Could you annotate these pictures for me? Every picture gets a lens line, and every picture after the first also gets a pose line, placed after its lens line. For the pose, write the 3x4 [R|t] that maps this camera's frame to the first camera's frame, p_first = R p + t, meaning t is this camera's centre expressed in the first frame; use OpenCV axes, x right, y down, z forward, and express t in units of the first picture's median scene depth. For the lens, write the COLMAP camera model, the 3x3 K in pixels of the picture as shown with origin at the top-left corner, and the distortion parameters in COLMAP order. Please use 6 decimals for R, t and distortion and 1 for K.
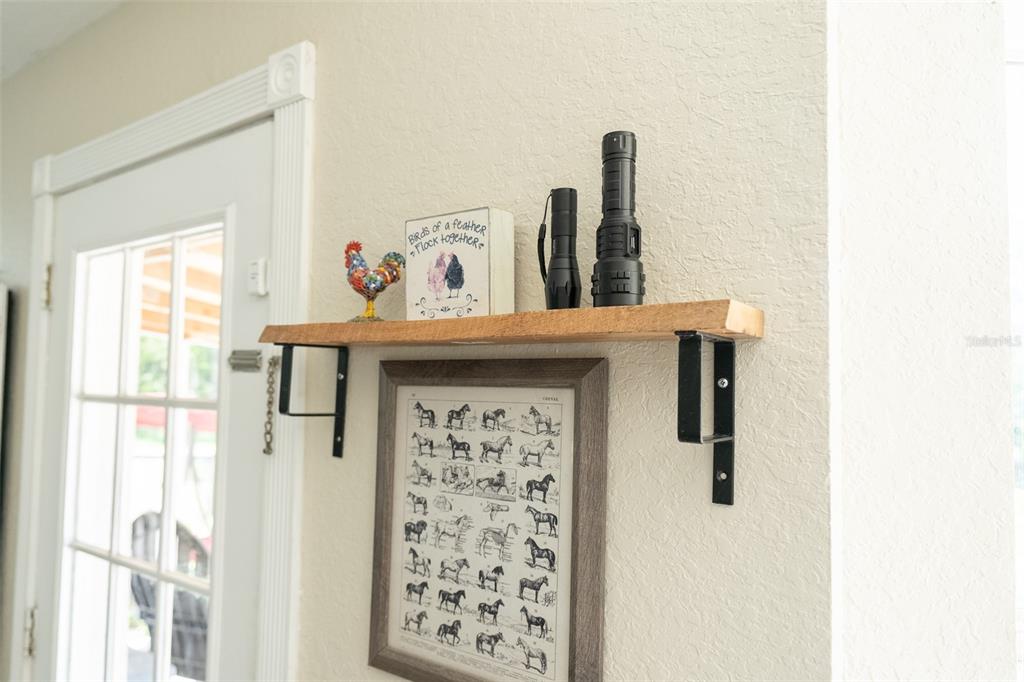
lens RADIAL K [[641.2, 0, 511.4], [0, 641.2, 348.8], [0, 0, 1]] dist [-0.012875, 0.005331]
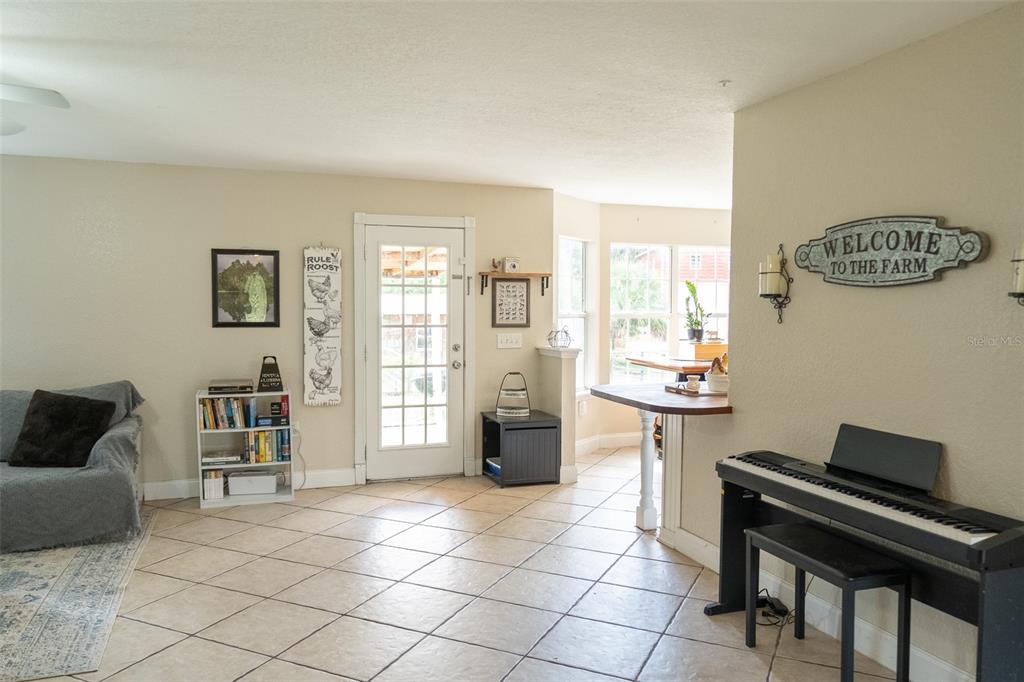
lens RADIAL K [[755.3, 0, 507.8], [0, 755.3, 337.2], [0, 0, 1]] dist [0.001877, -0.000939]
pose [[0.621056, -0.051618, 0.782065, -6.234783], [-0.033735, 0.995144, 0.092472, -0.097332], [-0.783040, -0.083814, 0.616299, -3.866420]]
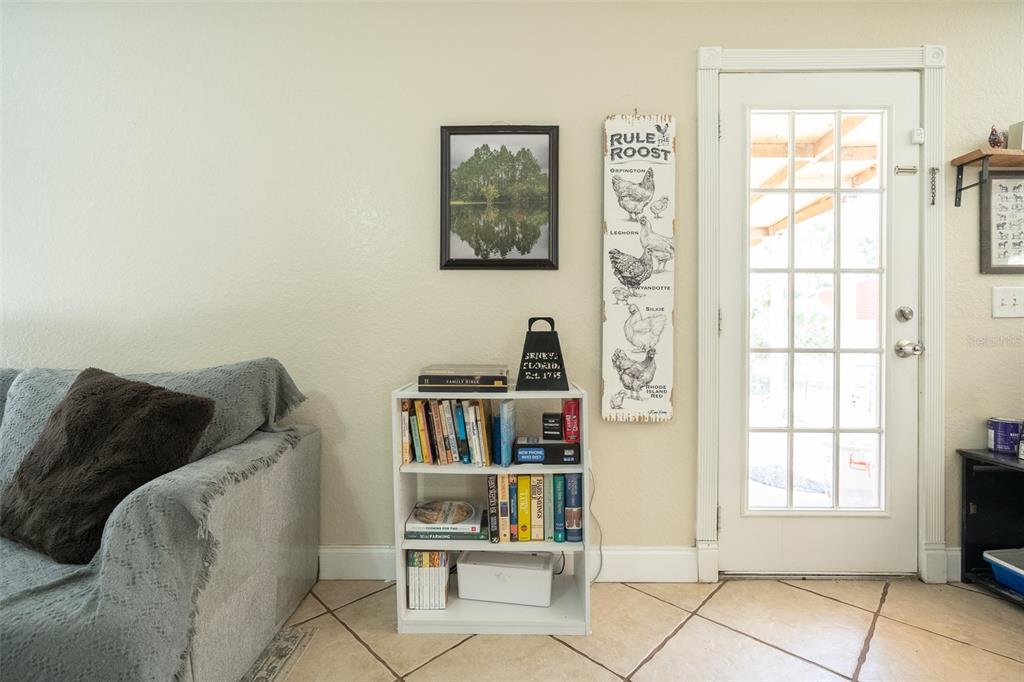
lens RADIAL K [[458.8, 0, 506.3], [0, 458.8, 343.5], [0, 0, 1]] dist [-0.013334, -0.000294]
pose [[0.851451, -0.018901, 0.524093, -3.420220], [-0.014423, 0.998128, 0.059428, 0.777130], [-0.524236, -0.058159, 0.849585, 0.387129]]
